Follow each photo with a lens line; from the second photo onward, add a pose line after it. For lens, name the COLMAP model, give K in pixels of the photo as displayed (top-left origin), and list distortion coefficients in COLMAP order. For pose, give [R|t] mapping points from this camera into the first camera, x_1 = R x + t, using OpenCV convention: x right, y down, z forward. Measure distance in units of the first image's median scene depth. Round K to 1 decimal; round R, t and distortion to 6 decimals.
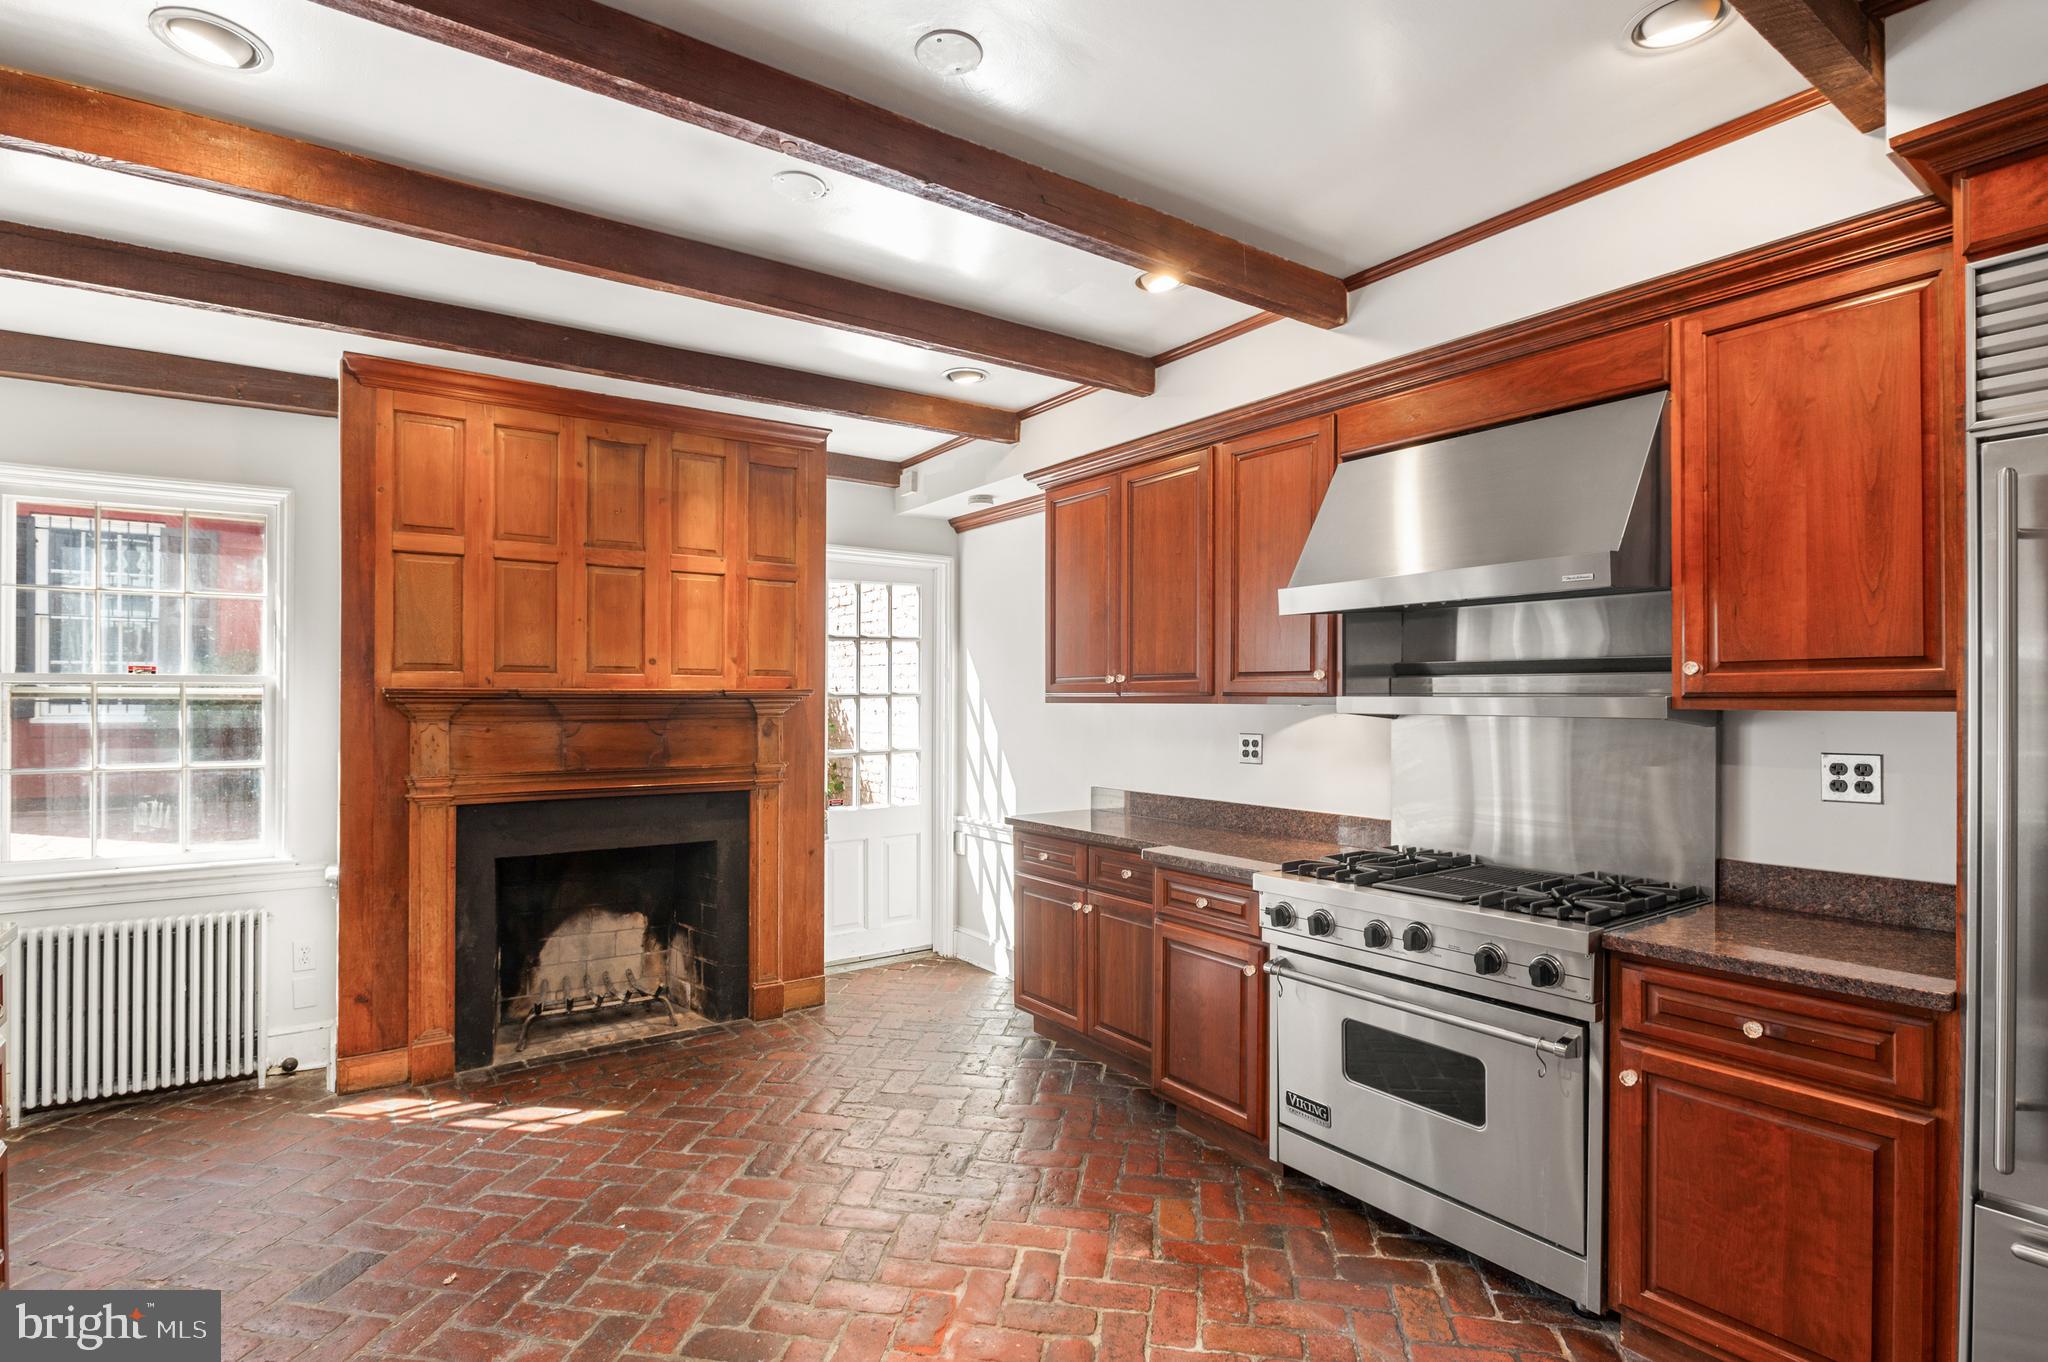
lens RADIAL K [[996.7, 0, 1024.0], [0, 996.7, 681.0], [0, 0, 1]] dist [-0.015565, 0.000463]
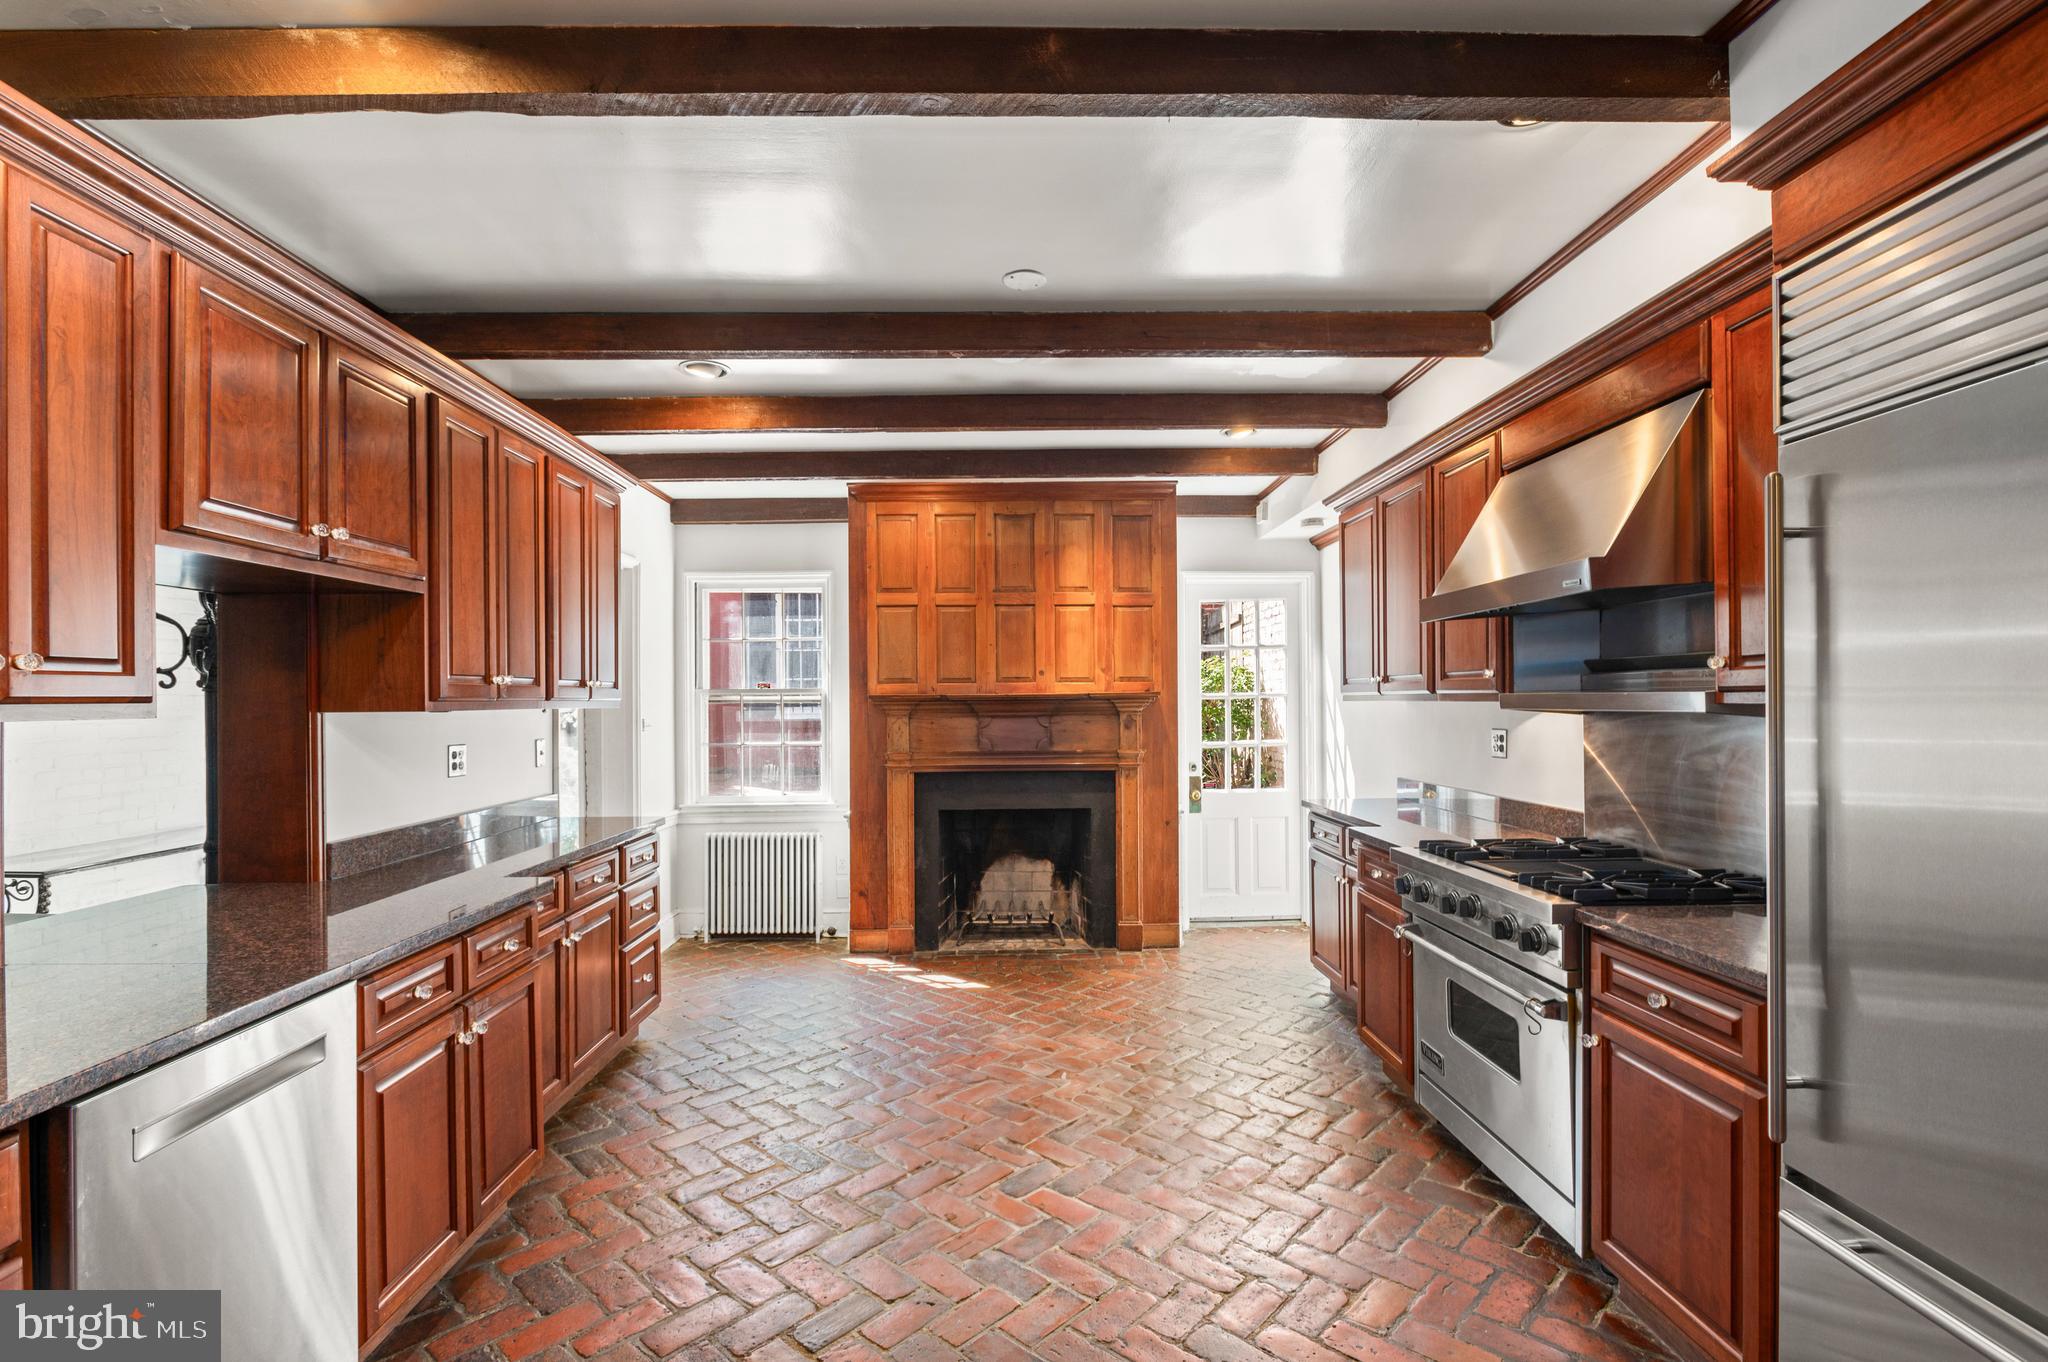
lens RADIAL K [[969.7, 0, 1024.0], [0, 969.7, 681.0], [0, 0, 1]] dist [-0.016319, 0.001814]
pose [[0.832472, -0.018885, -0.553746, 0.350387], [0.018502, 0.999809, -0.006284, -0.000892], [0.553759, -0.005014, 0.832662, -0.118327]]
